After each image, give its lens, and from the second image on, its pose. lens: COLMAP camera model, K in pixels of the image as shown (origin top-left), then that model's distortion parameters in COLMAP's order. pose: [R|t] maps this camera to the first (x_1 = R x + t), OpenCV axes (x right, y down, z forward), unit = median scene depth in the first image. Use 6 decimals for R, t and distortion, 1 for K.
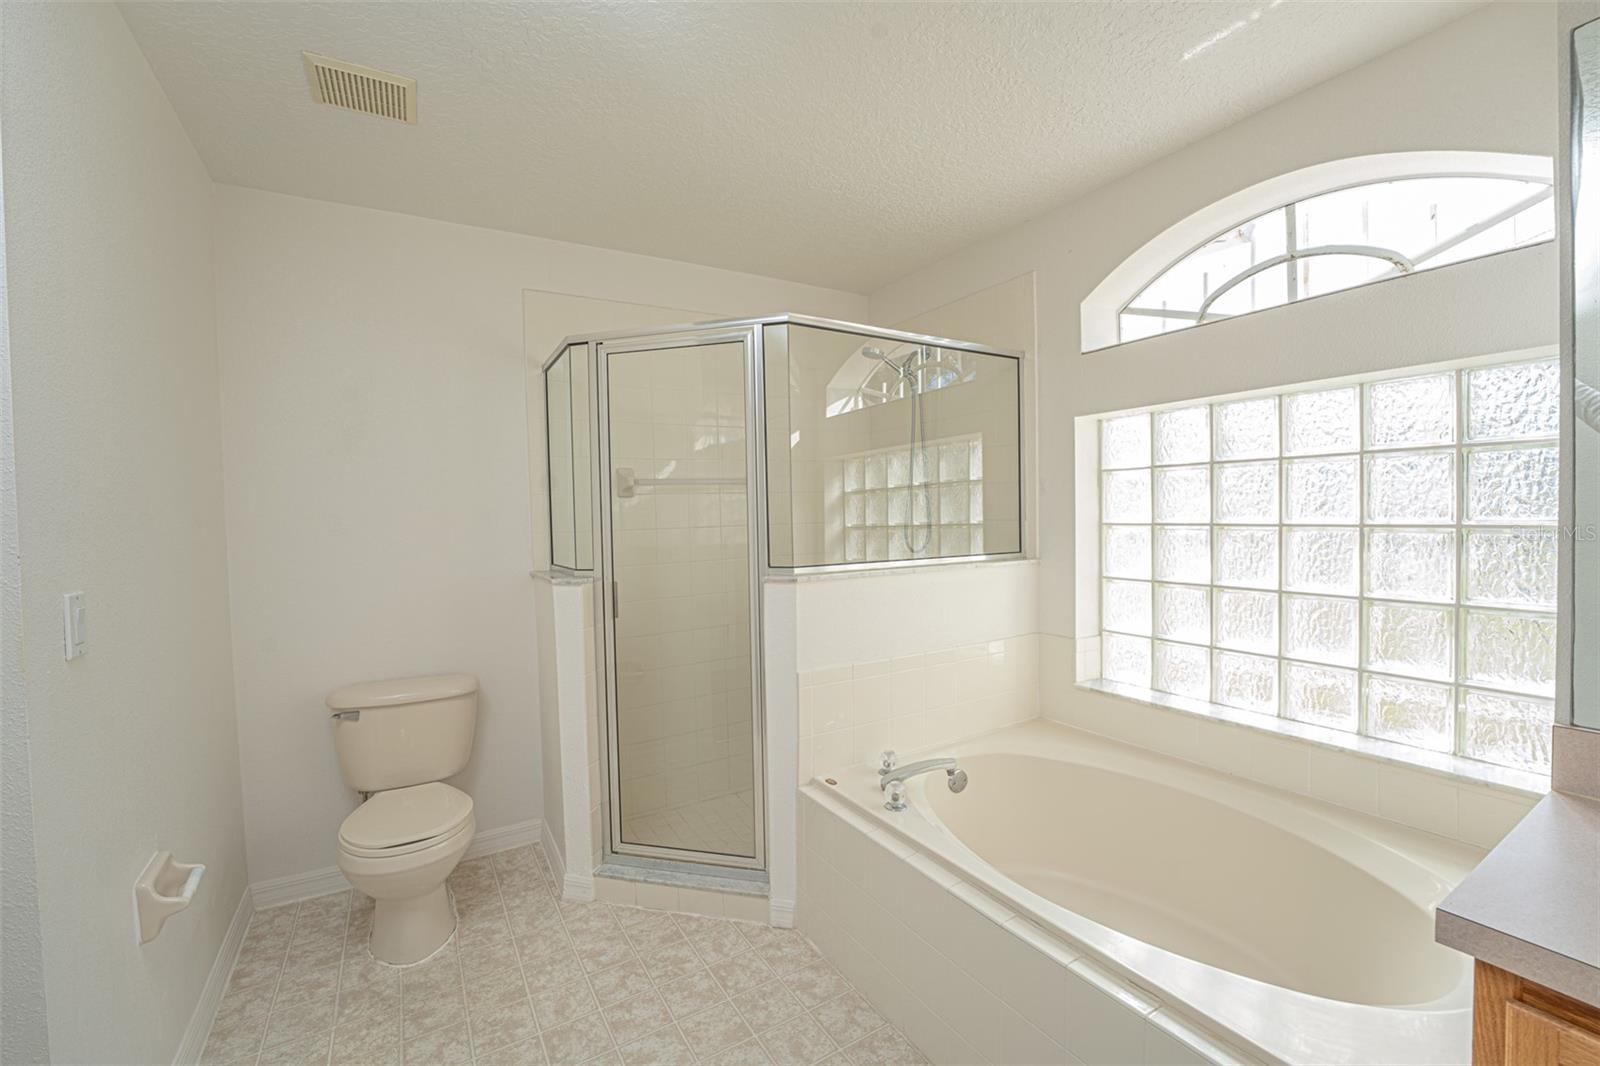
lens RADIAL K [[648.5, 0, 787.6], [0, 648.5, 530.1], [0, 0, 1]] dist [-0.030019, 0.004376]
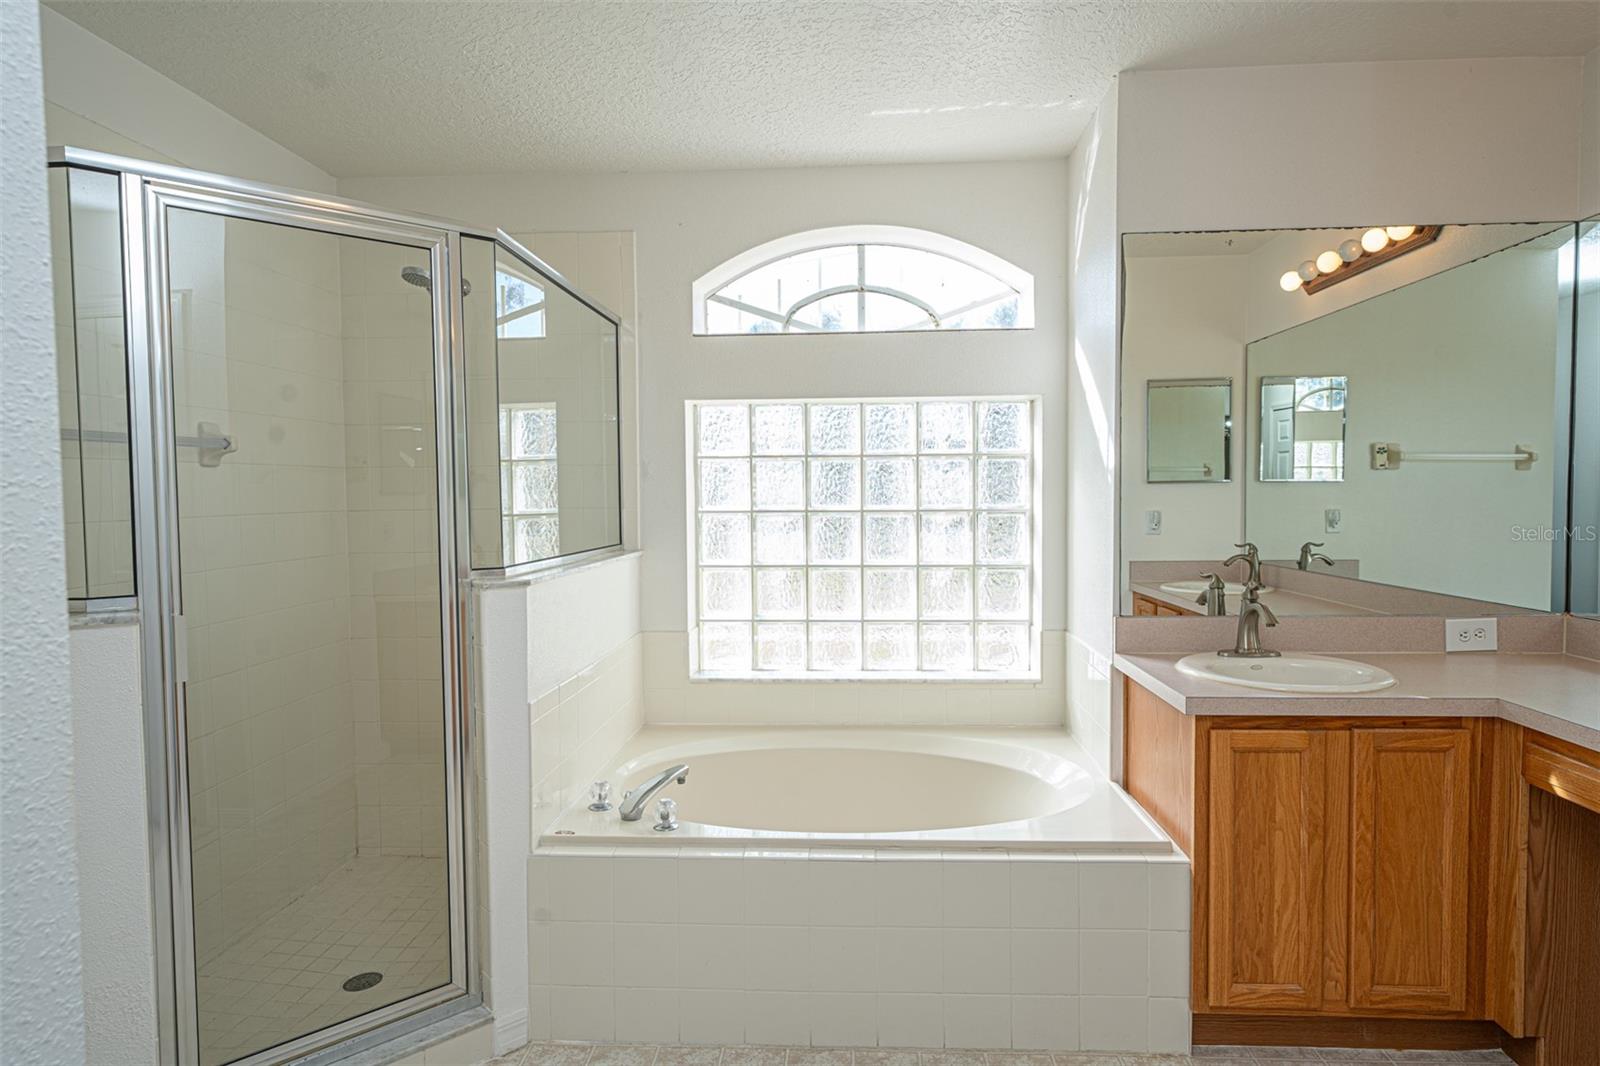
lens RADIAL K [[897.1, 0, 773.5], [0, 897.1, 532.8], [0, 0, 1]] dist [-0.000389, -0.000094]
pose [[0.580767, -0.018981, 0.813848, -0.642284], [0.016542, 0.999797, 0.011513, 0.009796], [-0.813902, 0.006777, 0.580963, 0.135513]]
